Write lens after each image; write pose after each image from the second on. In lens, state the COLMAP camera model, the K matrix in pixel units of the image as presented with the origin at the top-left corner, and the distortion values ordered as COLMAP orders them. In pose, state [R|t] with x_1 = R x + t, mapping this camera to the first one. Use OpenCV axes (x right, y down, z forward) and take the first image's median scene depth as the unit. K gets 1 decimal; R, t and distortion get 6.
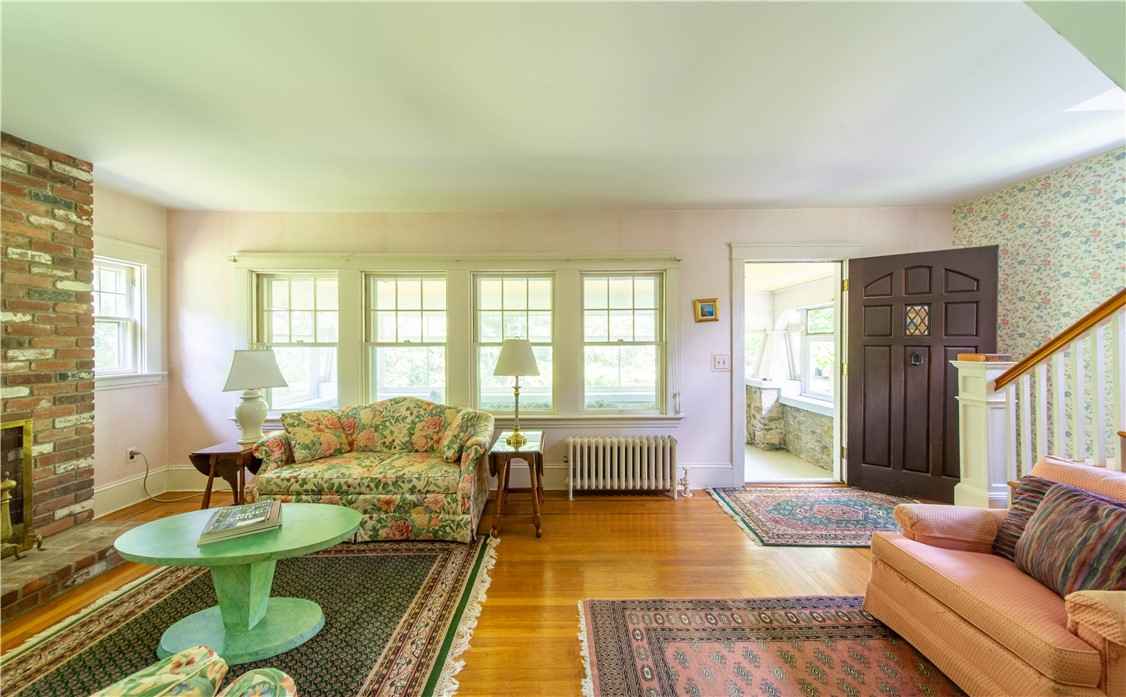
lens RADIAL K [[390.5, 0, 562.2], [0, 390.5, 343.5], [0, 0, 1]] dist [0.006431, 0.000001]
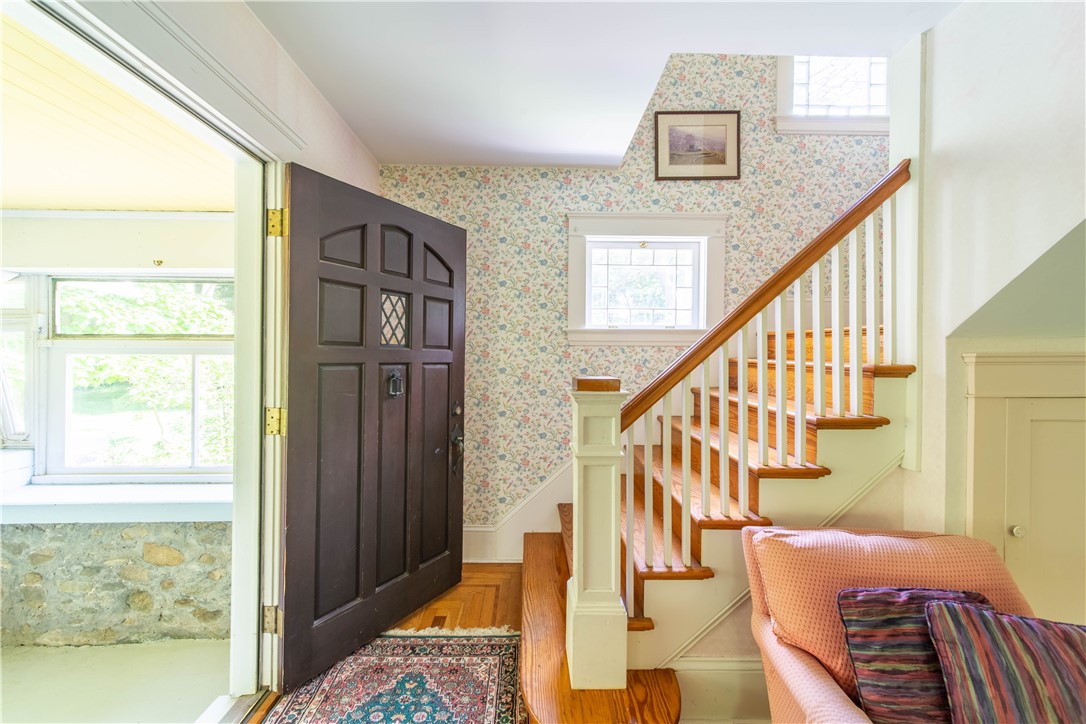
lens RADIAL K [[377.6, 0, 542.6], [0, 377.6, 357.4], [0, 0, 1]] dist [0.011127, -0.000247]
pose [[-0.007594, -0.002524, 0.999968, 0.422778], [-0.002073, 0.999995, 0.002508, -0.005926], [-0.999969, -0.002054, -0.007599, 0.977790]]
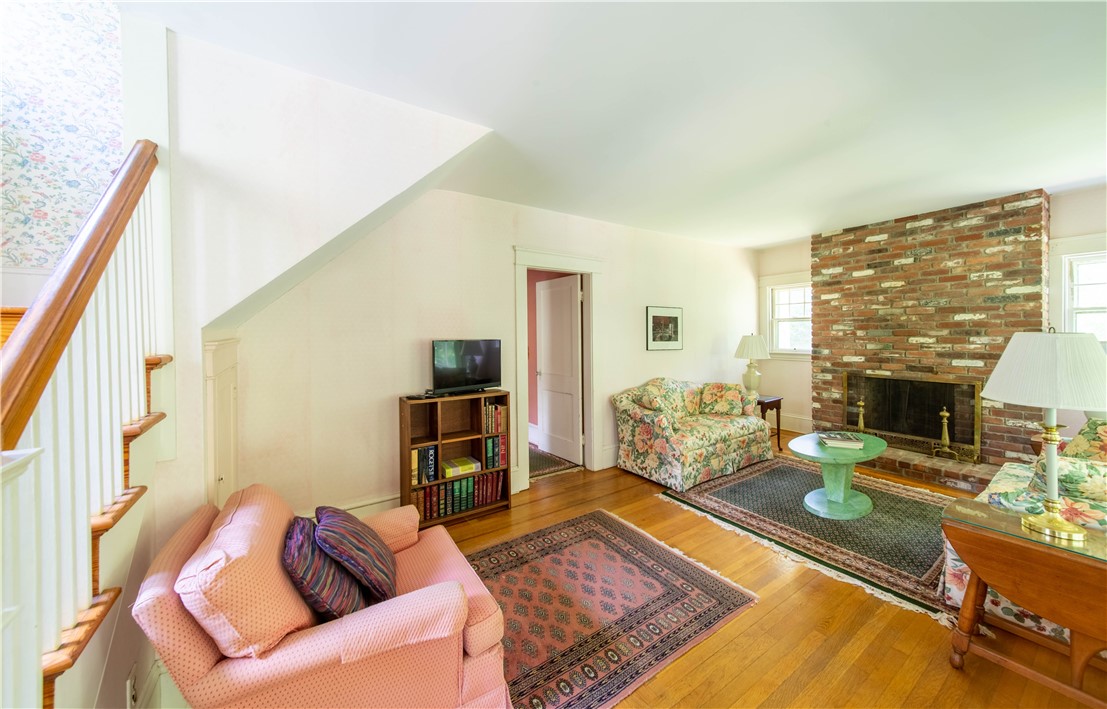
lens RADIAL K [[387.1, 0, 546.6], [0, 387.1, 337.6], [0, 0, 1]] dist [-0.000310, 0.000412]
pose [[-0.839951, 0.018269, -0.542355, 0.802485], [0.010600, 0.999795, 0.017262, -0.023156], [0.542559, 0.008750, -0.839972, 1.197790]]
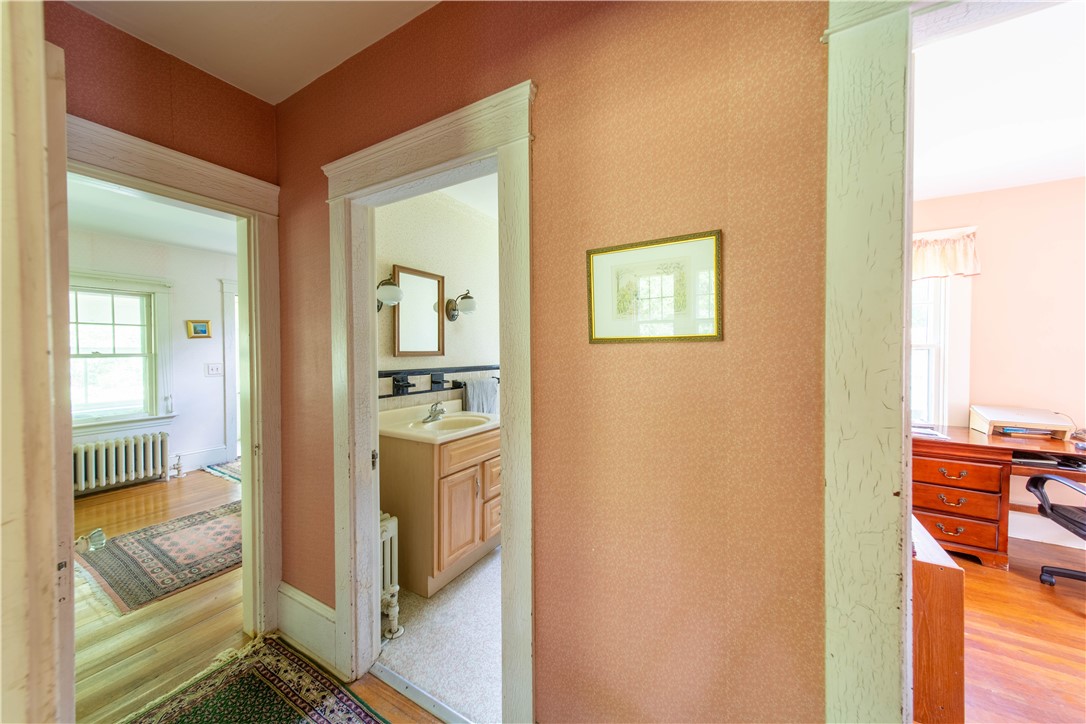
lens RADIAL K [[377.6, 0, 535.6], [0, 377.6, 357.1], [0, 0, 1]] dist [0.011127, -0.000247]
pose [[0.511342, -0.010759, 0.859310, -0.188635], [0.008470, 0.999936, 0.007480, 0.008796], [-0.859336, 0.003453, 0.511400, -0.785397]]
